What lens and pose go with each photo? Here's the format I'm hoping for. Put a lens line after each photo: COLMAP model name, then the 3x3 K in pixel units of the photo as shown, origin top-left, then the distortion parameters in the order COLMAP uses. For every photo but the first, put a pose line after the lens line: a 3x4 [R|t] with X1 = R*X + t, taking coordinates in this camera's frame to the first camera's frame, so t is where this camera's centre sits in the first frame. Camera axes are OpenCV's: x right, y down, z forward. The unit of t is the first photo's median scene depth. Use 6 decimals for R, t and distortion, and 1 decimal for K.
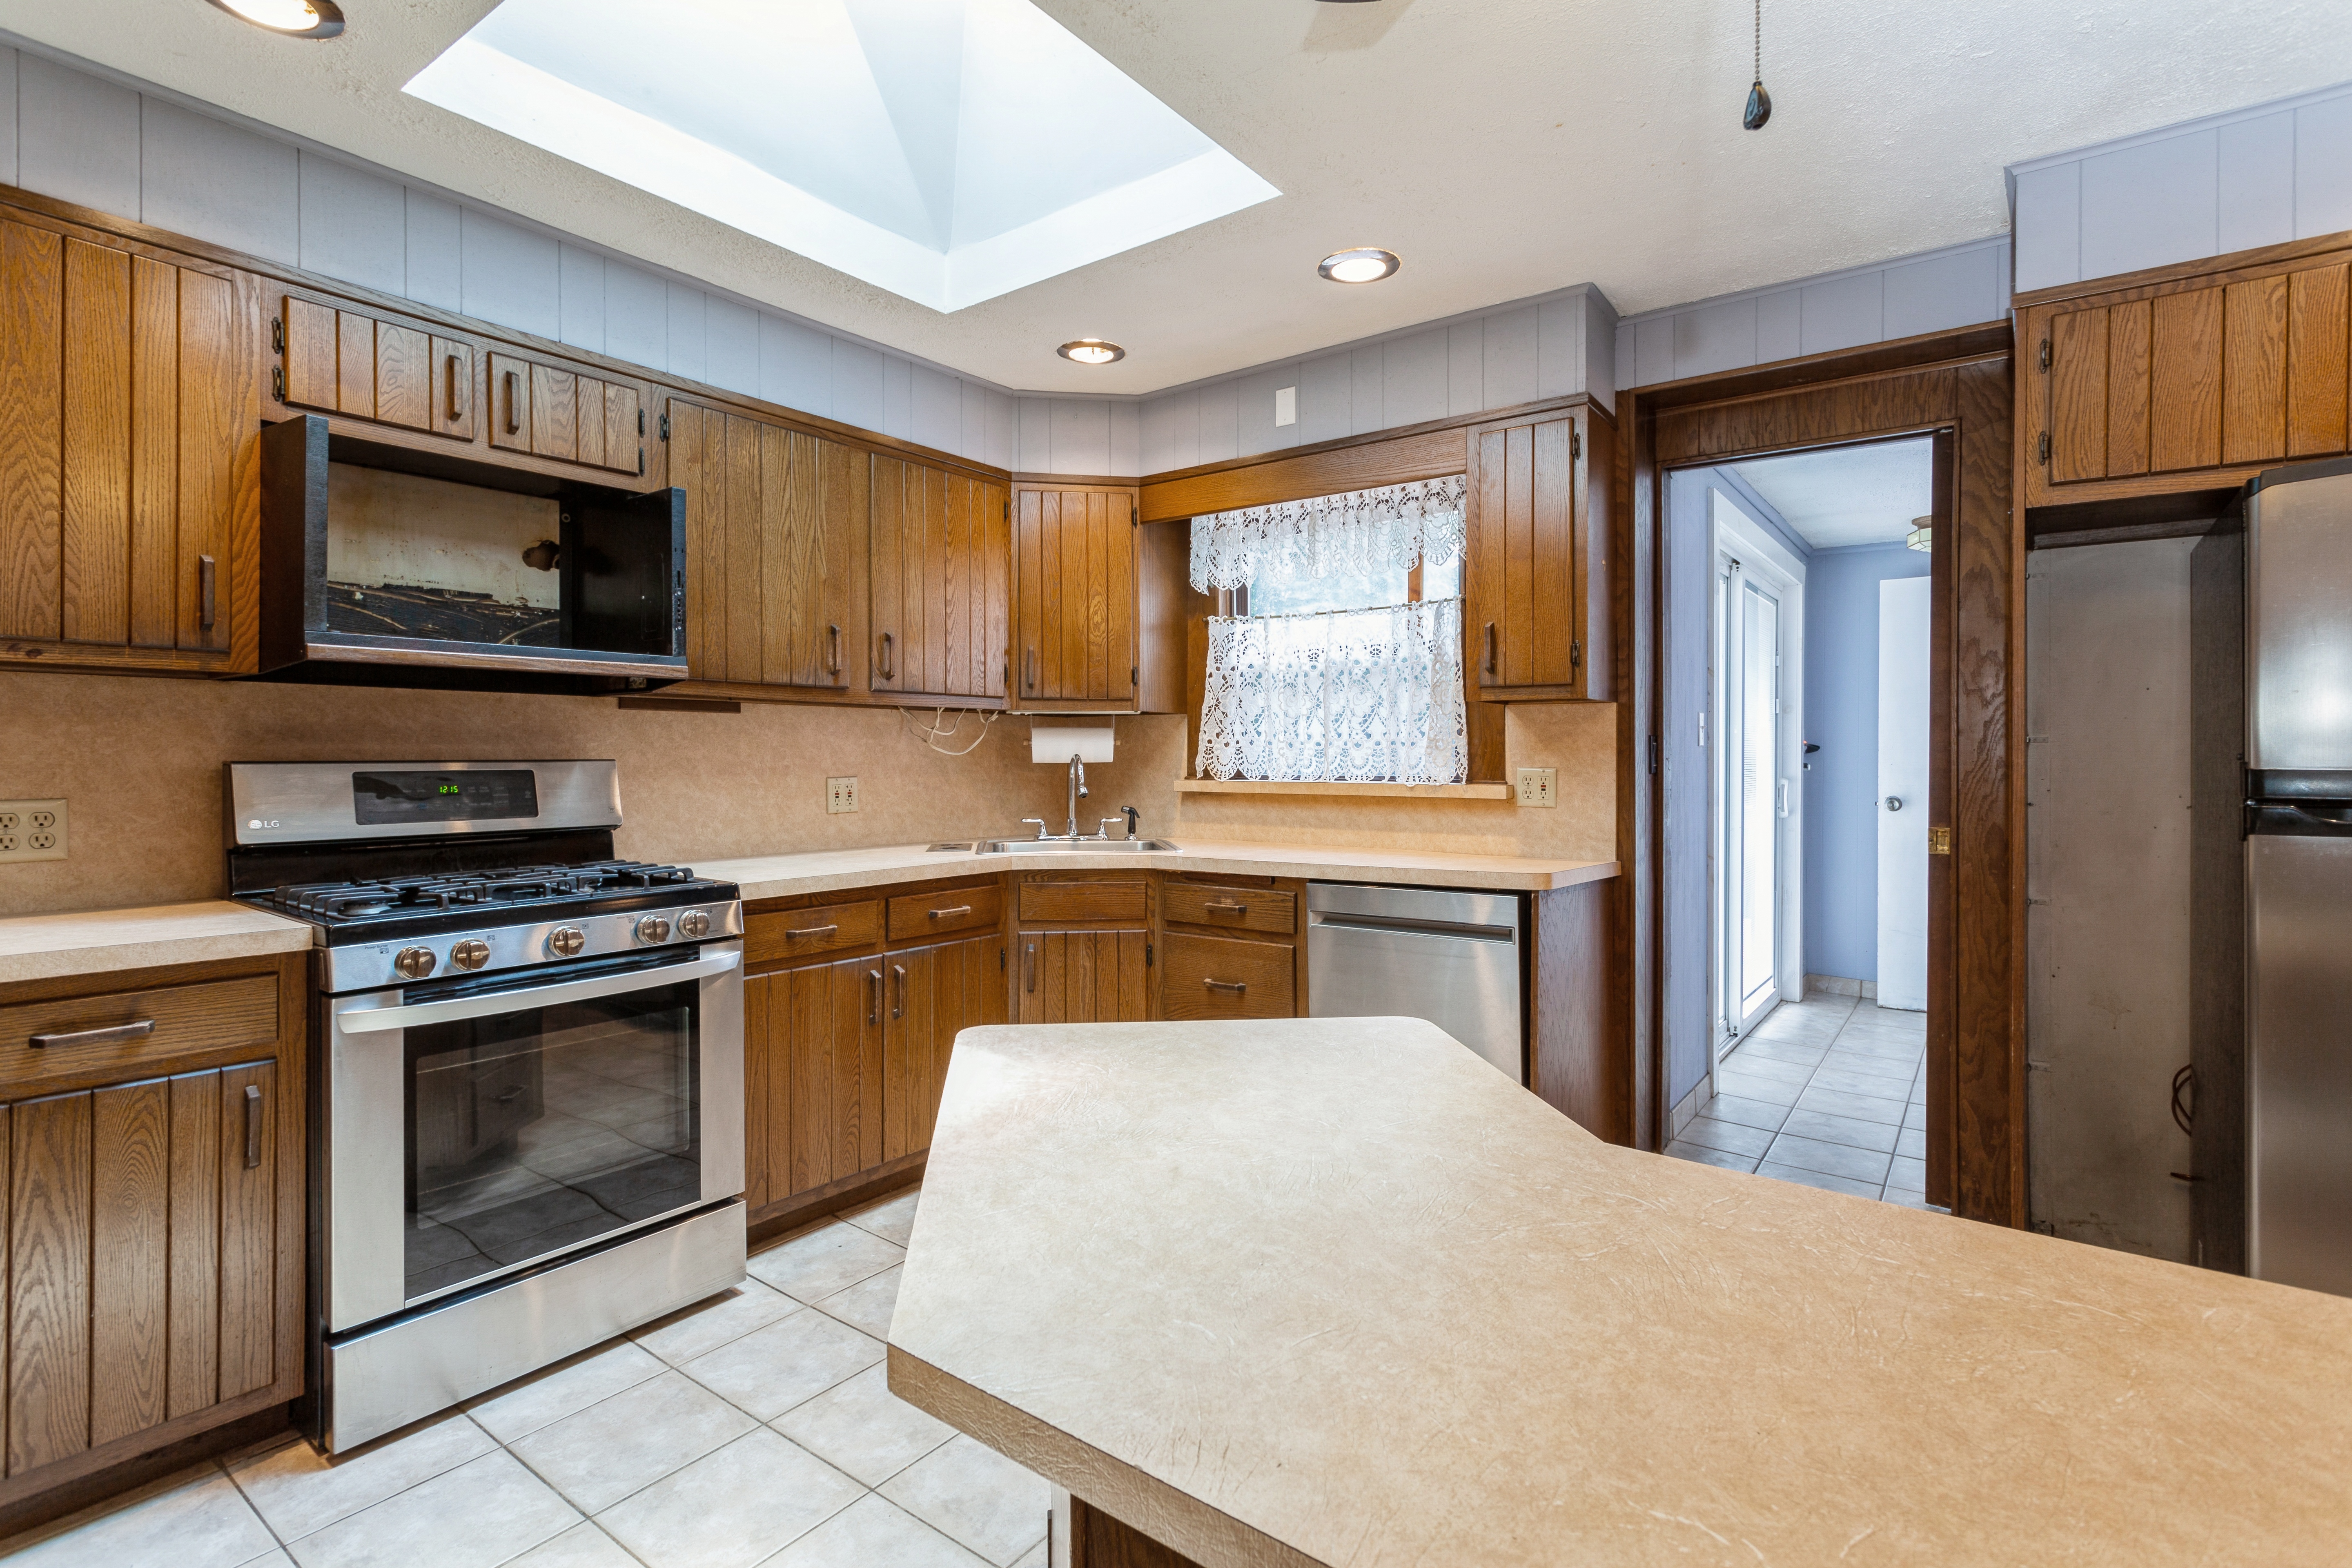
lens RADIAL K [[1127.5, 0, 1186.4], [0, 1127.5, 756.0], [0, 0, 1]] dist [0.012081, -0.000754]
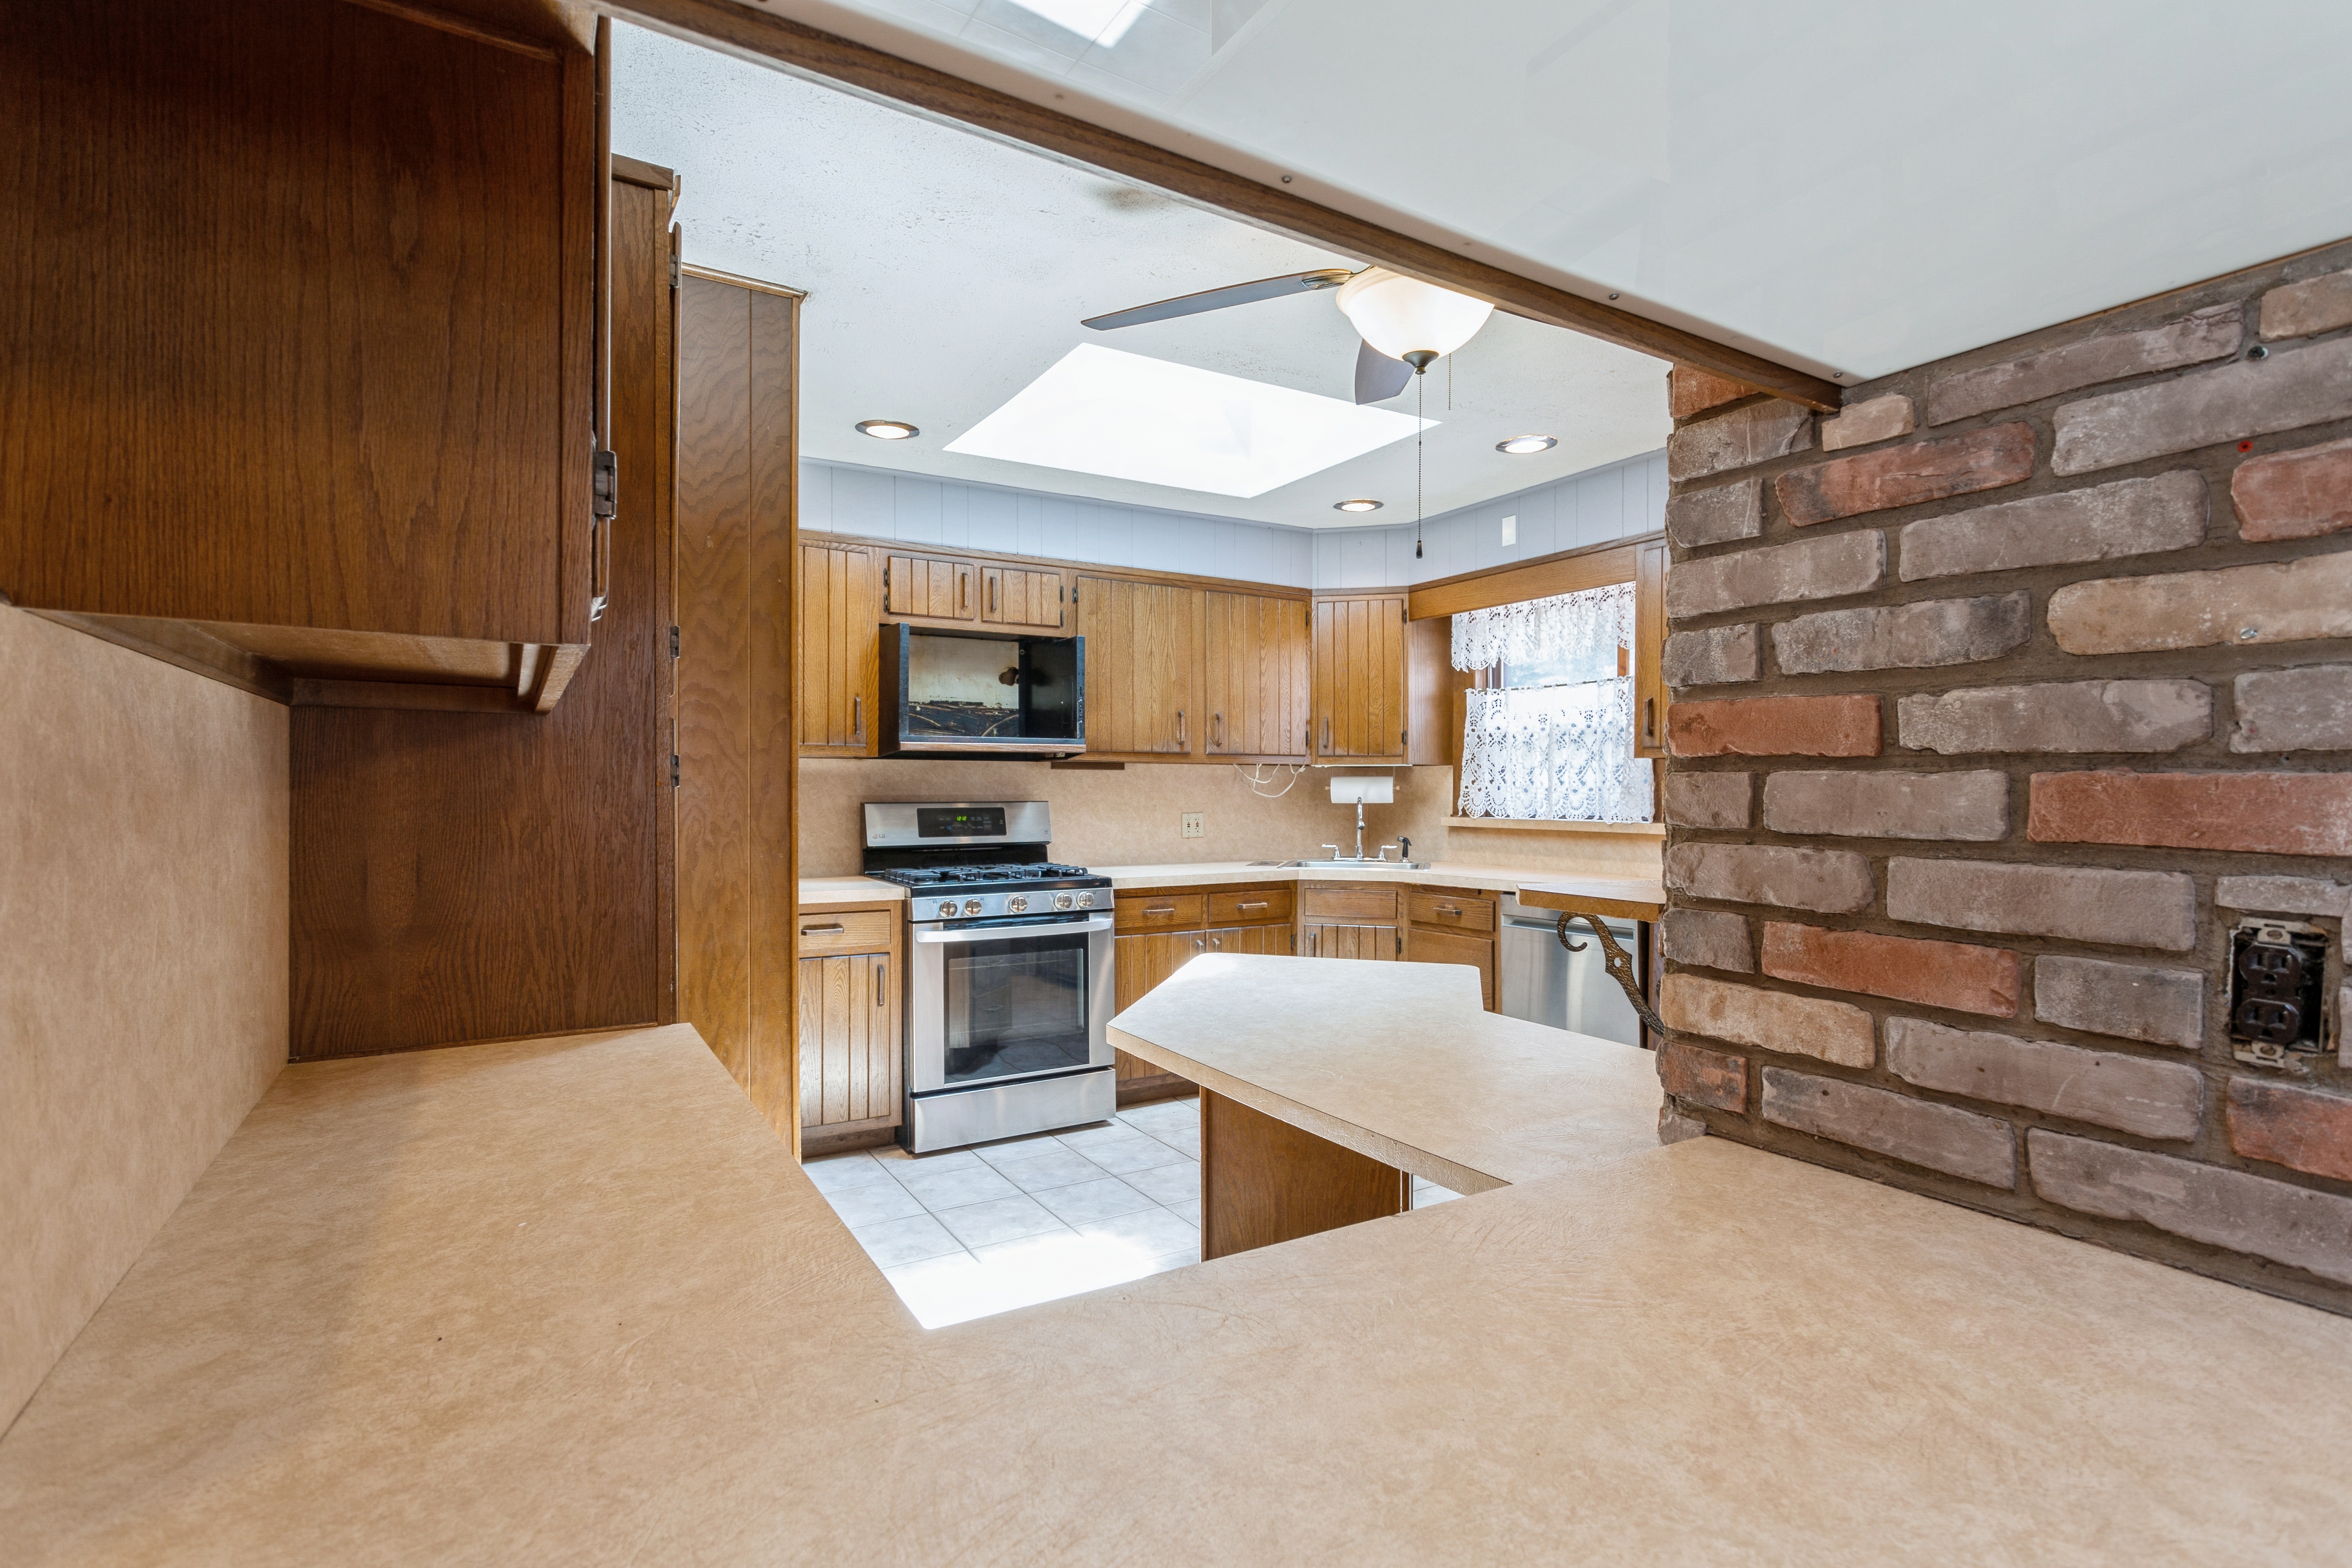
lens RADIAL K [[1127.5, 0, 1180.5], [0, 1127.5, 791.5], [0, 0, 1]] dist [0.012081, -0.000754]
pose [[0.929747, 0.001556, -0.368195, 0.265603], [-0.000804, 0.999997, 0.002193, -0.014507], [0.368197, -0.001743, 0.929746, -0.431468]]
